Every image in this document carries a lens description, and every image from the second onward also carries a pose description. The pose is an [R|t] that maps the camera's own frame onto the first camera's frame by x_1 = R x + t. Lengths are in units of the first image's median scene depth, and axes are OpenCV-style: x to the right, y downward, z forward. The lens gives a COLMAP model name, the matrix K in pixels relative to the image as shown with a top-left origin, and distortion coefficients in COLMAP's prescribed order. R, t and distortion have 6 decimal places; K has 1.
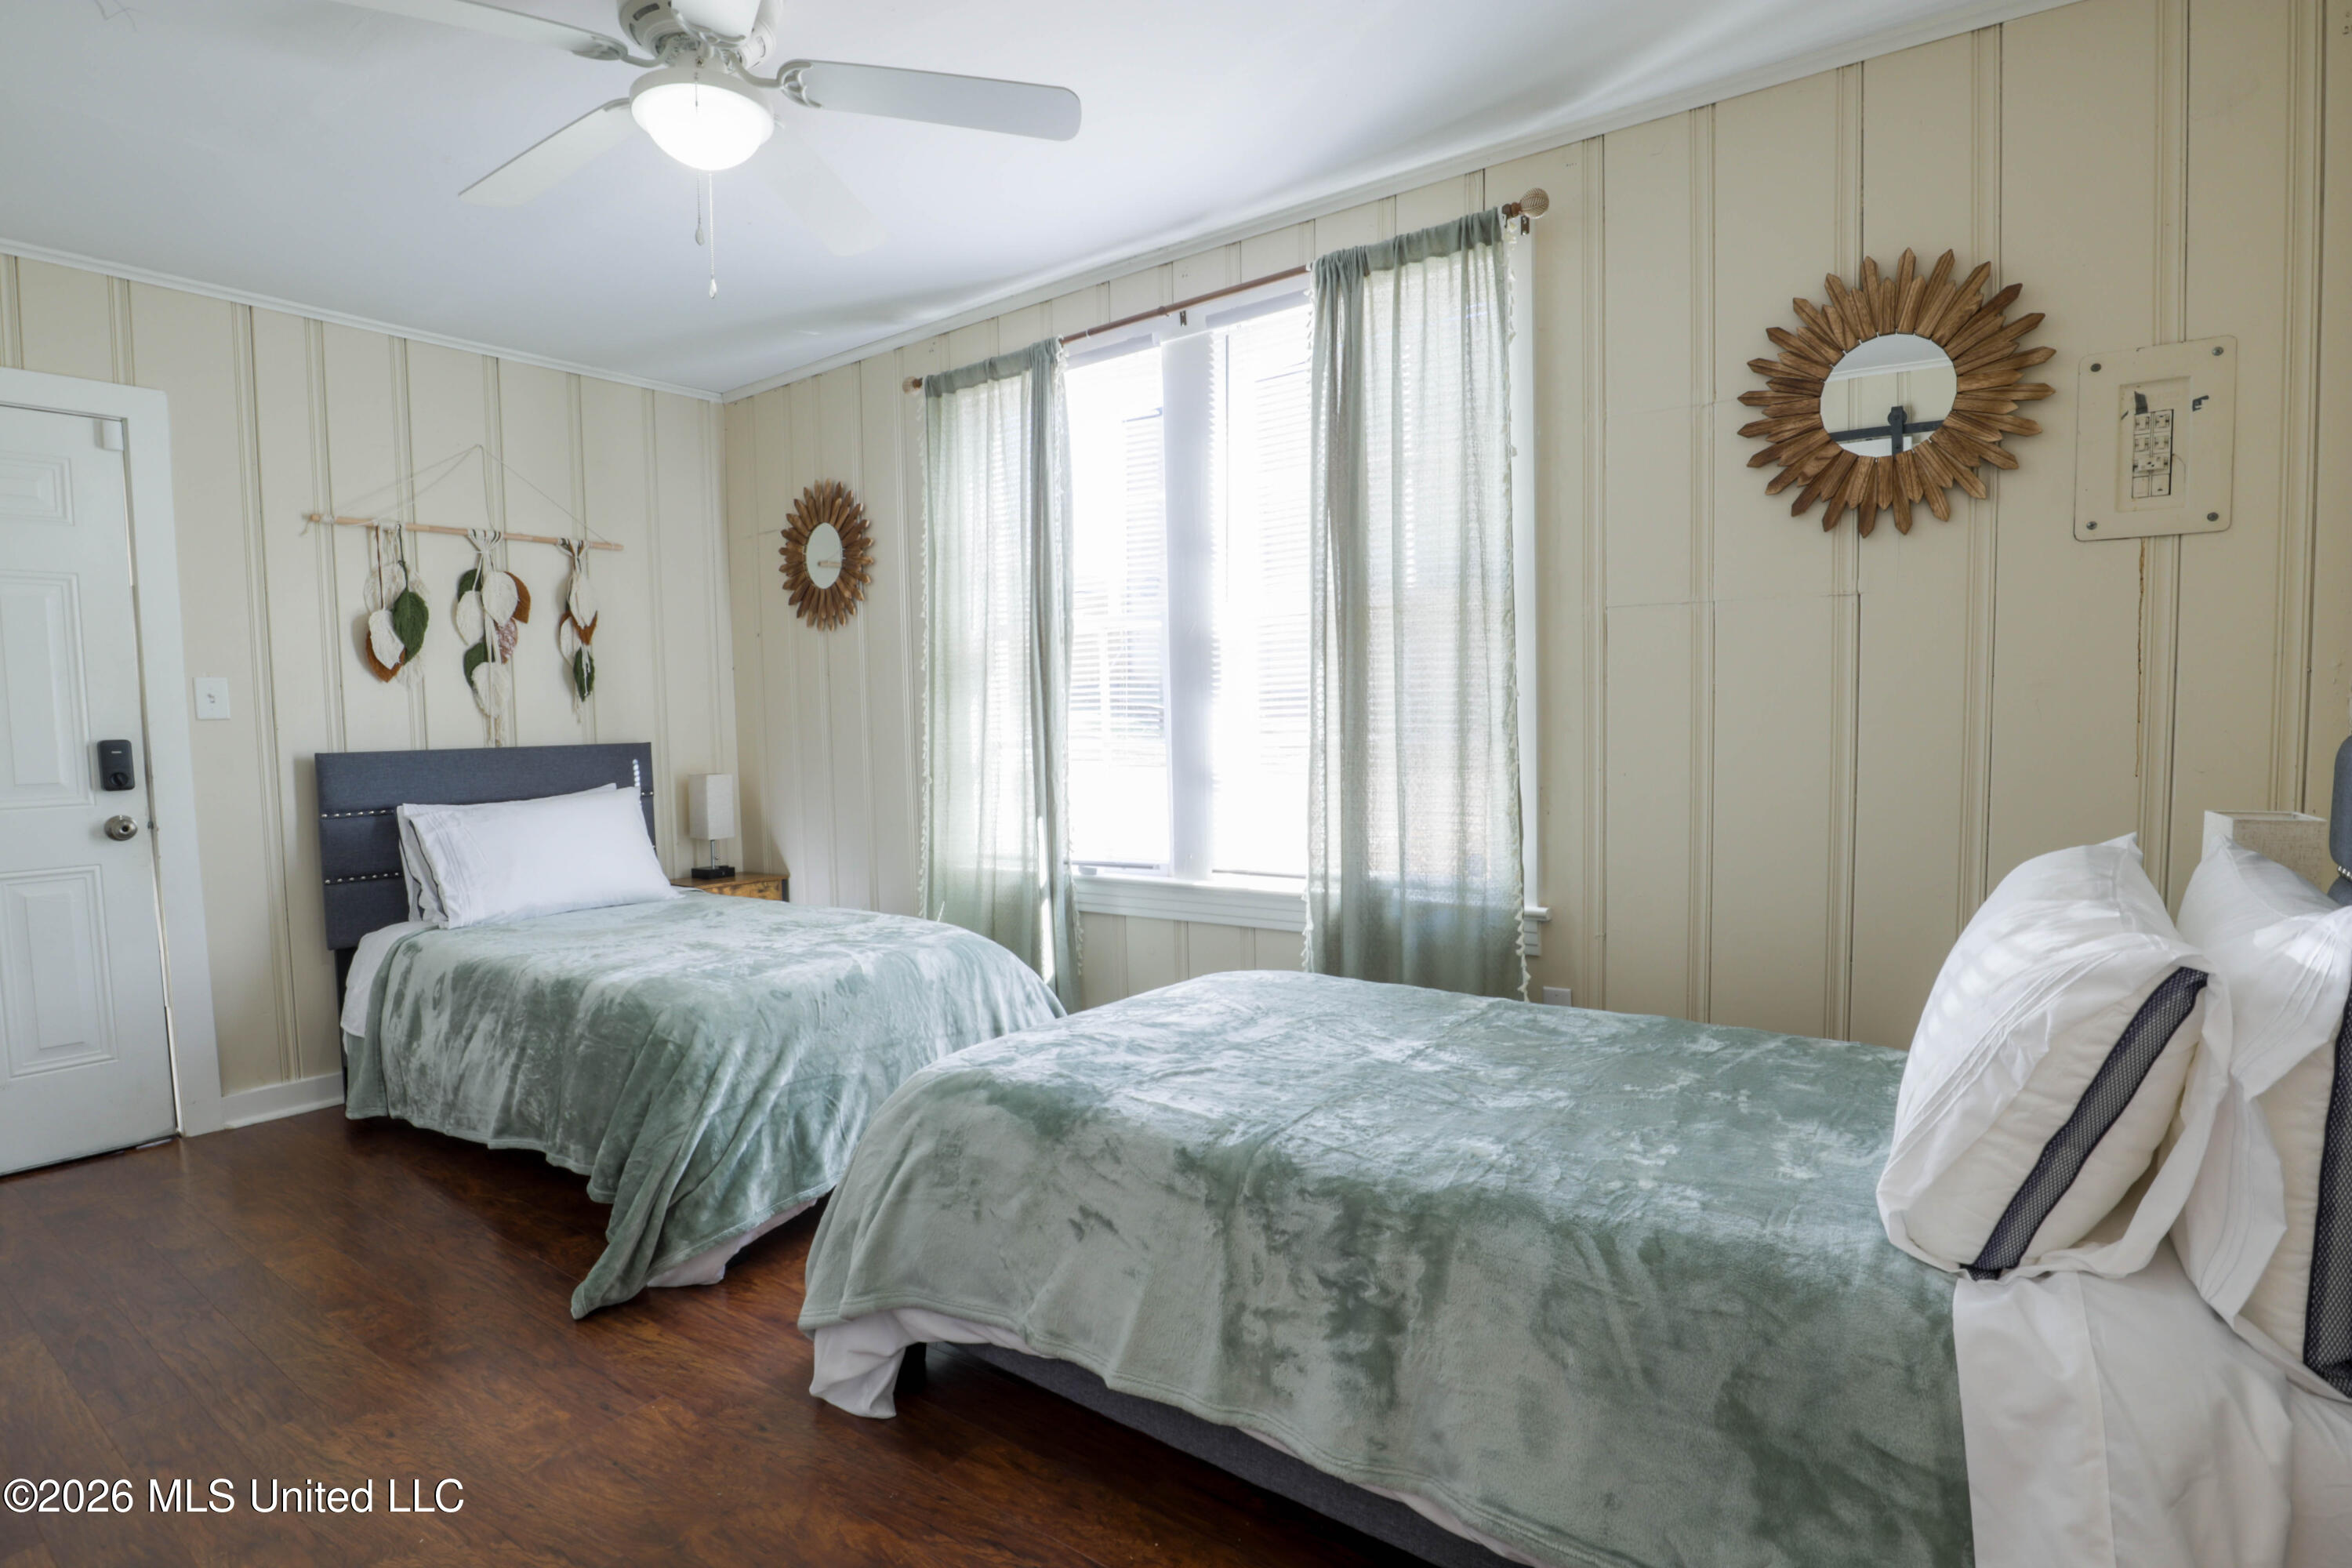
lens RADIAL K [[1179.4, 0, 1177.1], [0, 1179.4, 790.6], [0, 0, 1]] dist [-0.032008, 0.004793]
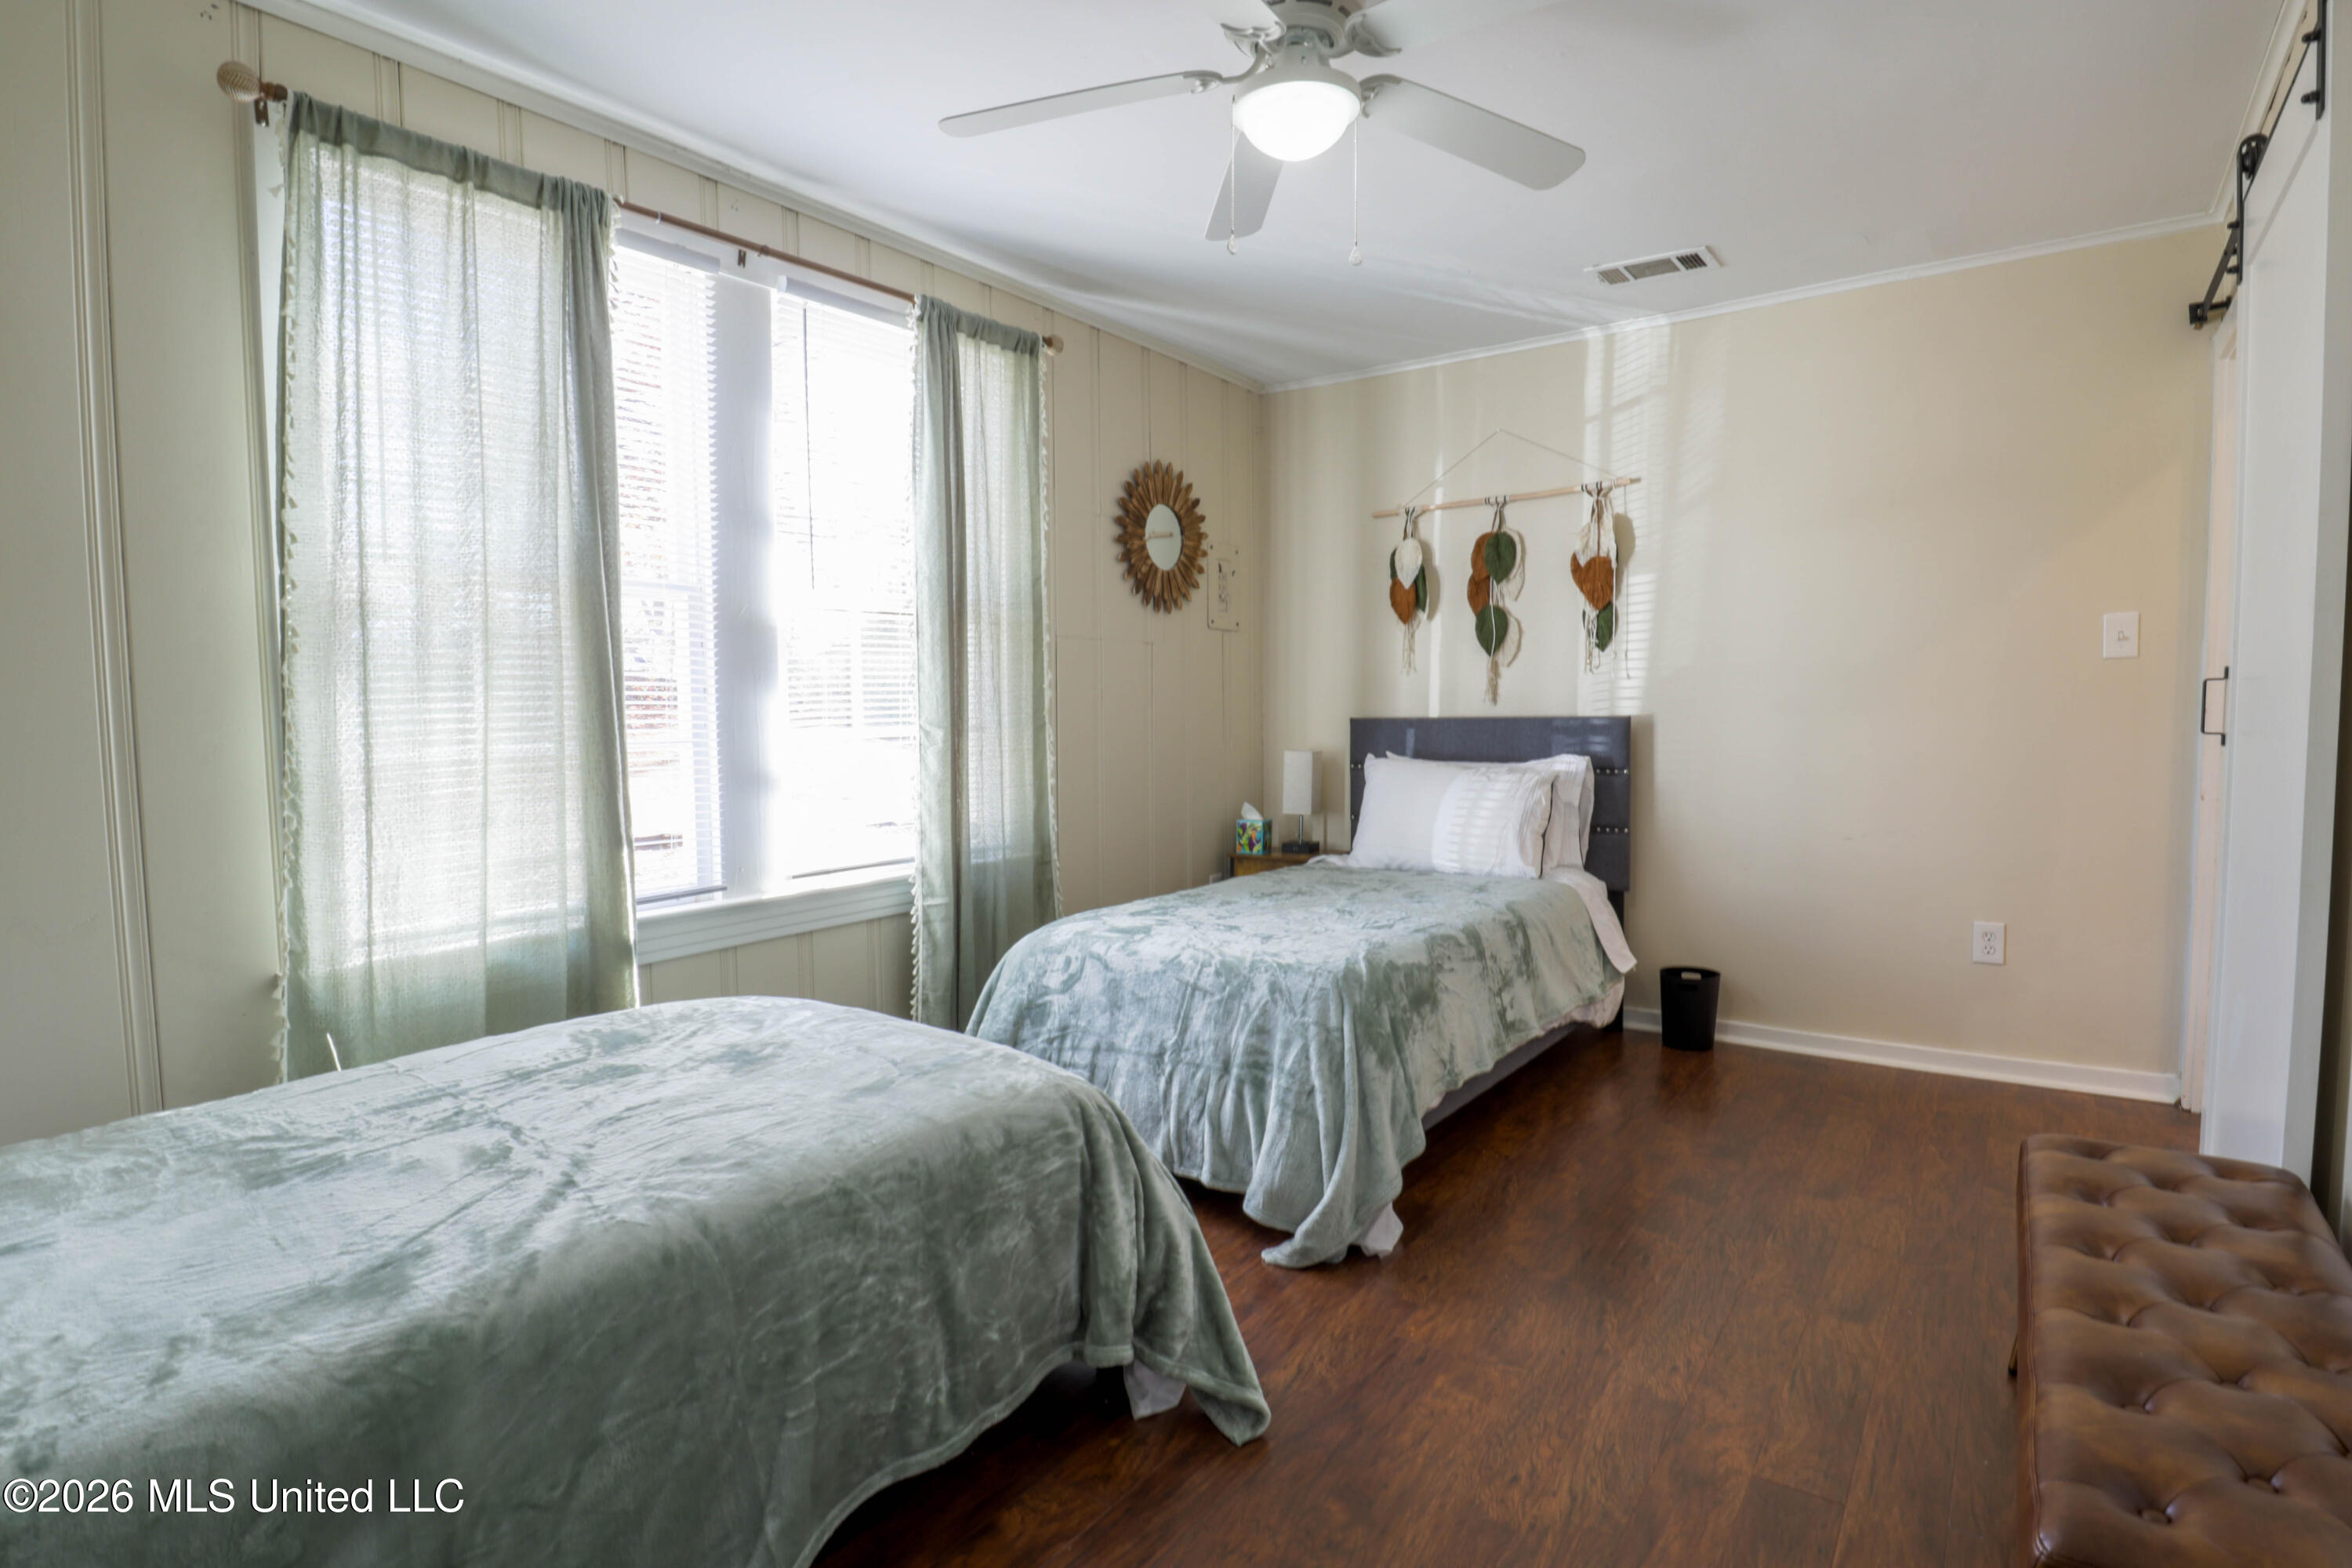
lens RADIAL K [[1179.4, 0, 1177.9], [0, 1179.4, 779.4], [0, 0, 1]] dist [-0.032008, 0.004793]
pose [[-0.005233, -0.052831, 0.998590, -0.988502], [0.062978, 0.996604, 0.053055, -0.041528], [-0.998001, 0.063167, -0.001888, 0.772932]]
